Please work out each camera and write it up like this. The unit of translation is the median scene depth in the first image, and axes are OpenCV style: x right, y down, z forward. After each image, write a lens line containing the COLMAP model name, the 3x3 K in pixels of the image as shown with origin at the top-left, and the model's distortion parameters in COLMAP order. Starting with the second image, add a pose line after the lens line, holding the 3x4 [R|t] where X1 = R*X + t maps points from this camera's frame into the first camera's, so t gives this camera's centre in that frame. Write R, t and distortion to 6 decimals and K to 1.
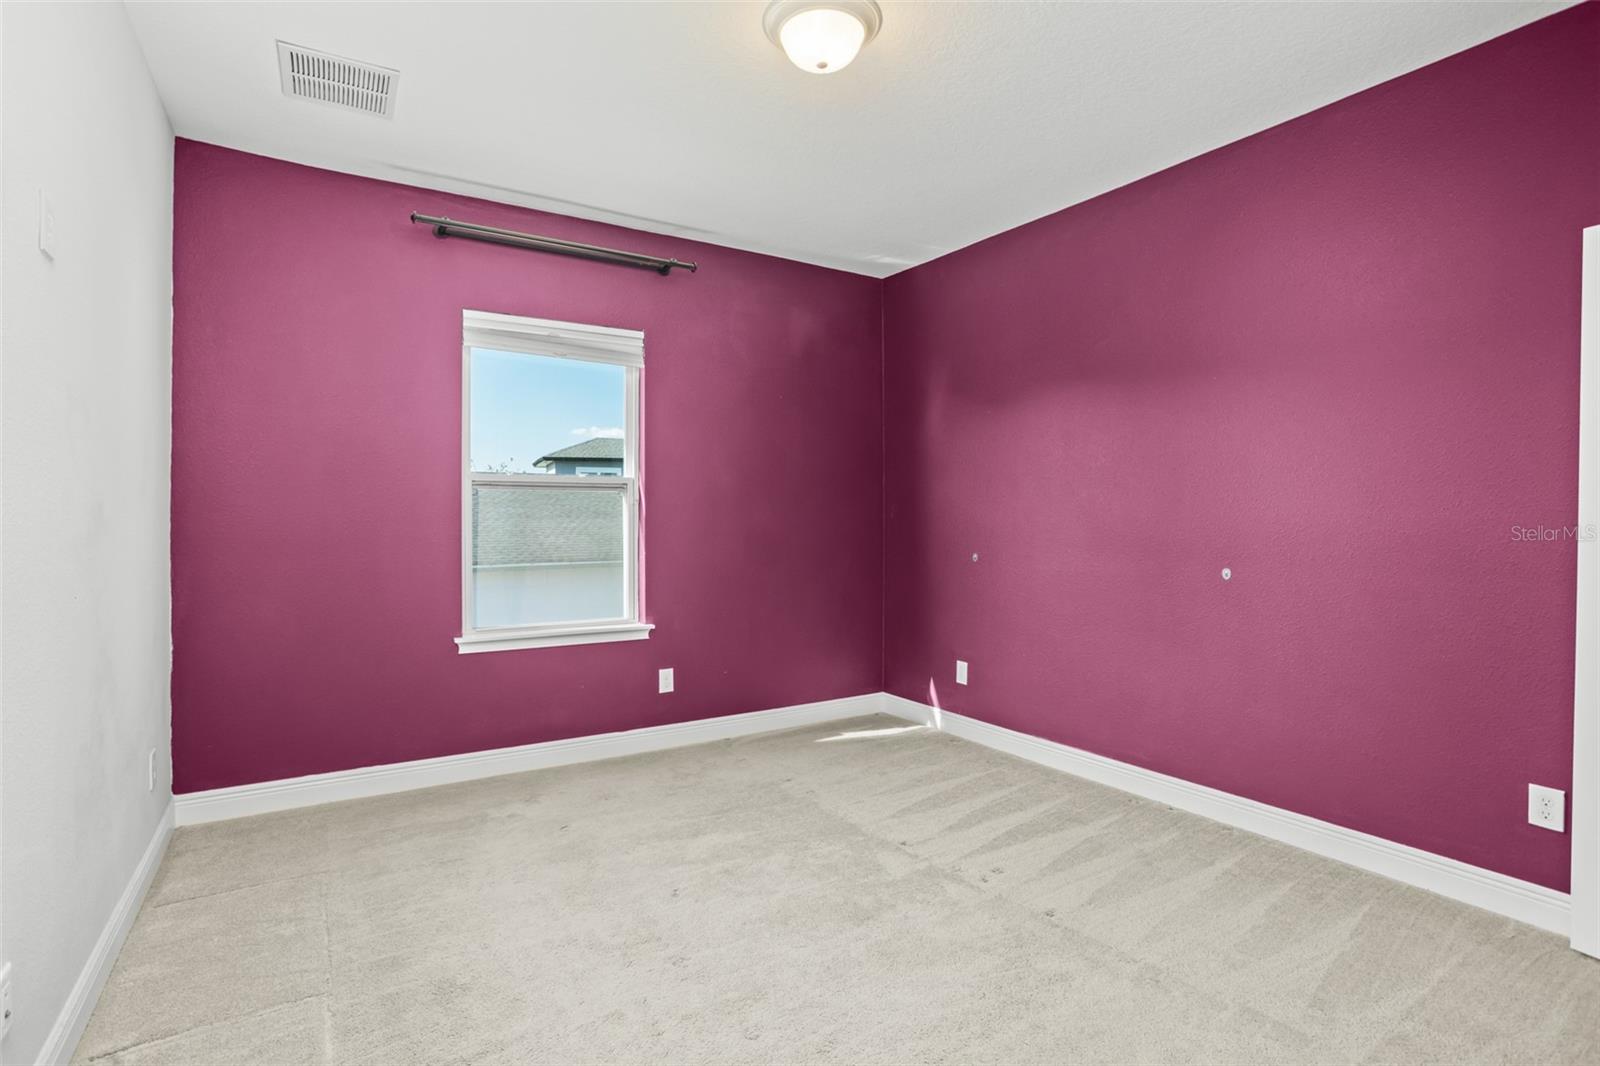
lens RADIAL K [[786.1, 0, 802.0], [0, 786.1, 531.6], [0, 0, 1]] dist [-0.051842, 0.020152]
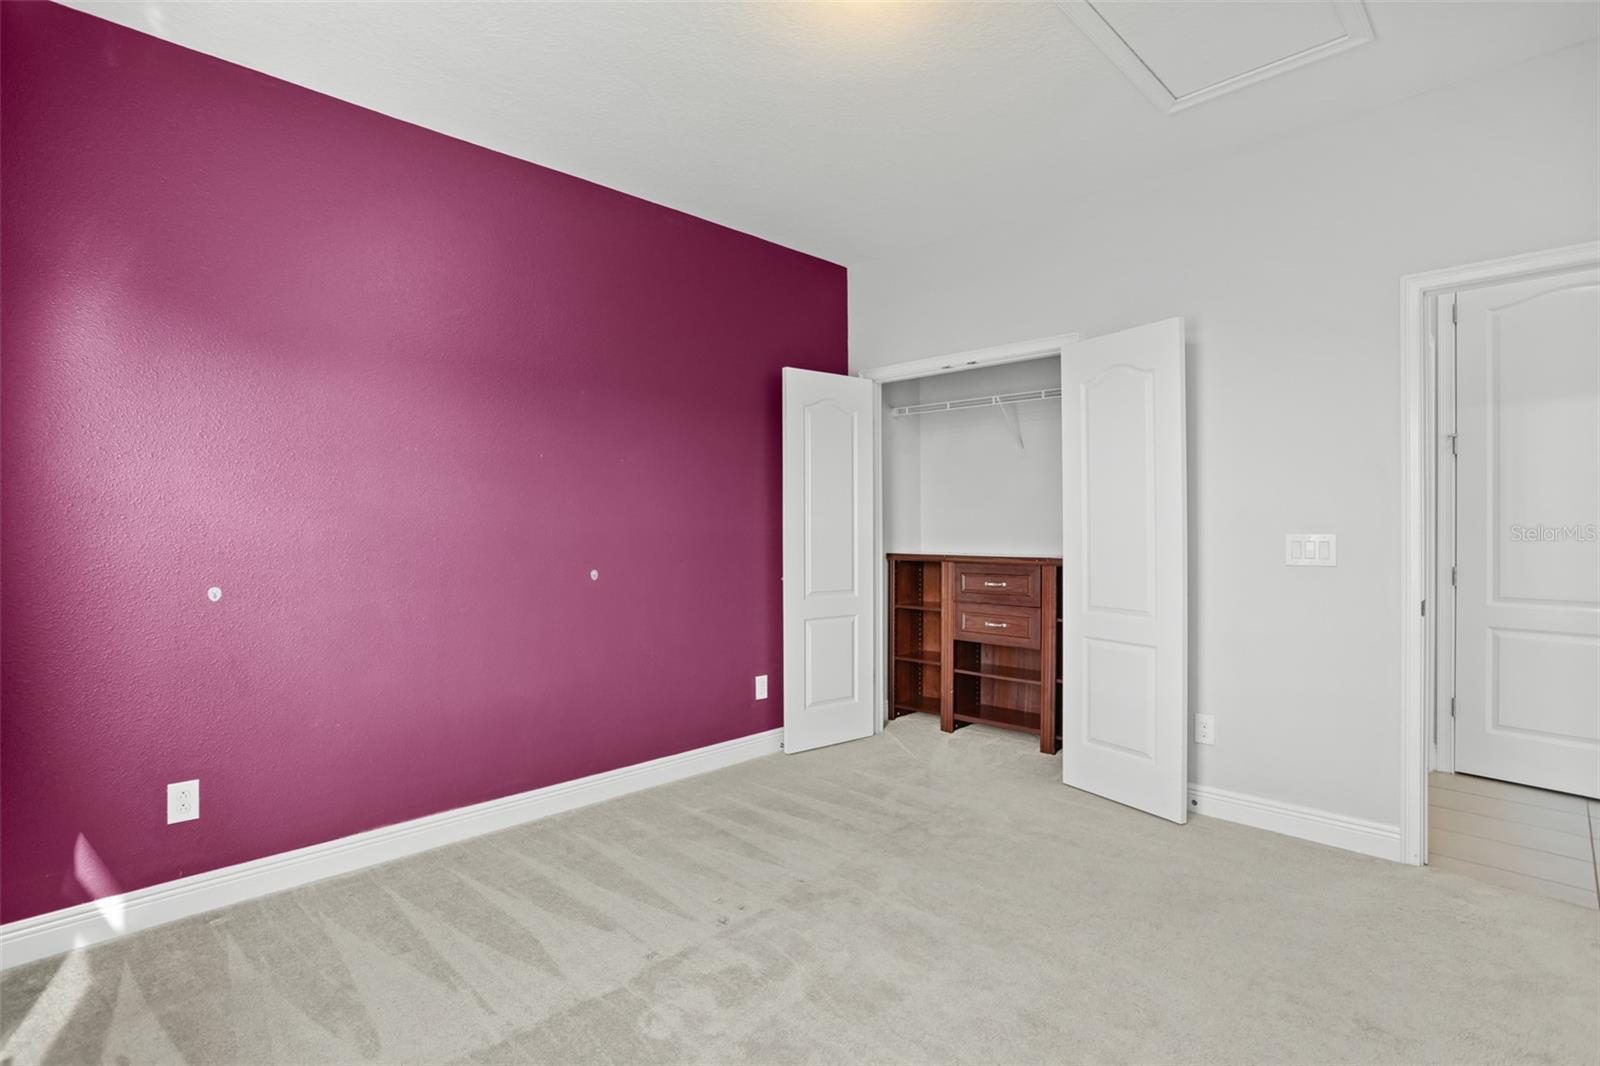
lens RADIAL K [[786.1, 0, 803.9], [0, 786.1, 528.0], [0, 0, 1]] dist [-0.051842, 0.020152]
pose [[-0.211951, -0.004511, 0.977270, -0.586065], [0.025310, 0.999629, 0.010104, -0.009370], [-0.976953, 0.026876, -0.211758, 0.962257]]
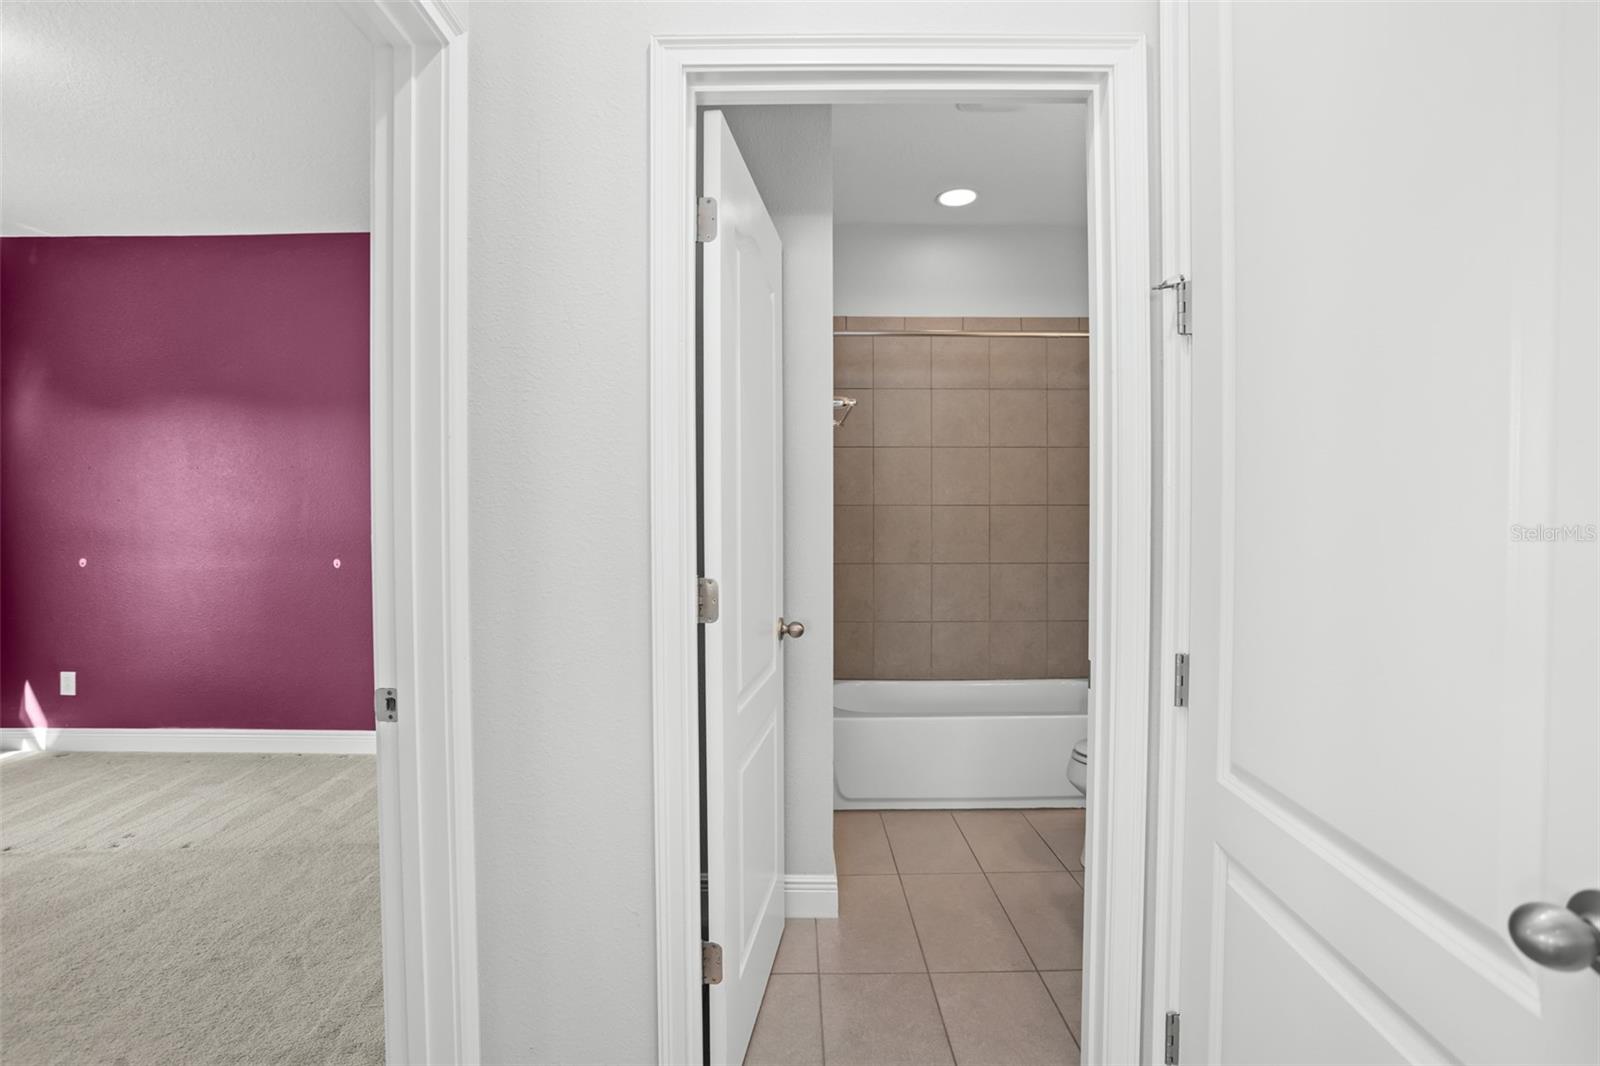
lens RADIAL K [[786.1, 0, 795.4], [0, 786.1, 535.5], [0, 0, 1]] dist [-0.051842, 0.020152]
pose [[0.550829, -0.015834, 0.834468, -0.113371], [0.016013, 0.999836, 0.008402, 0.008520], [-0.834465, 0.008734, 0.550992, -0.359989]]
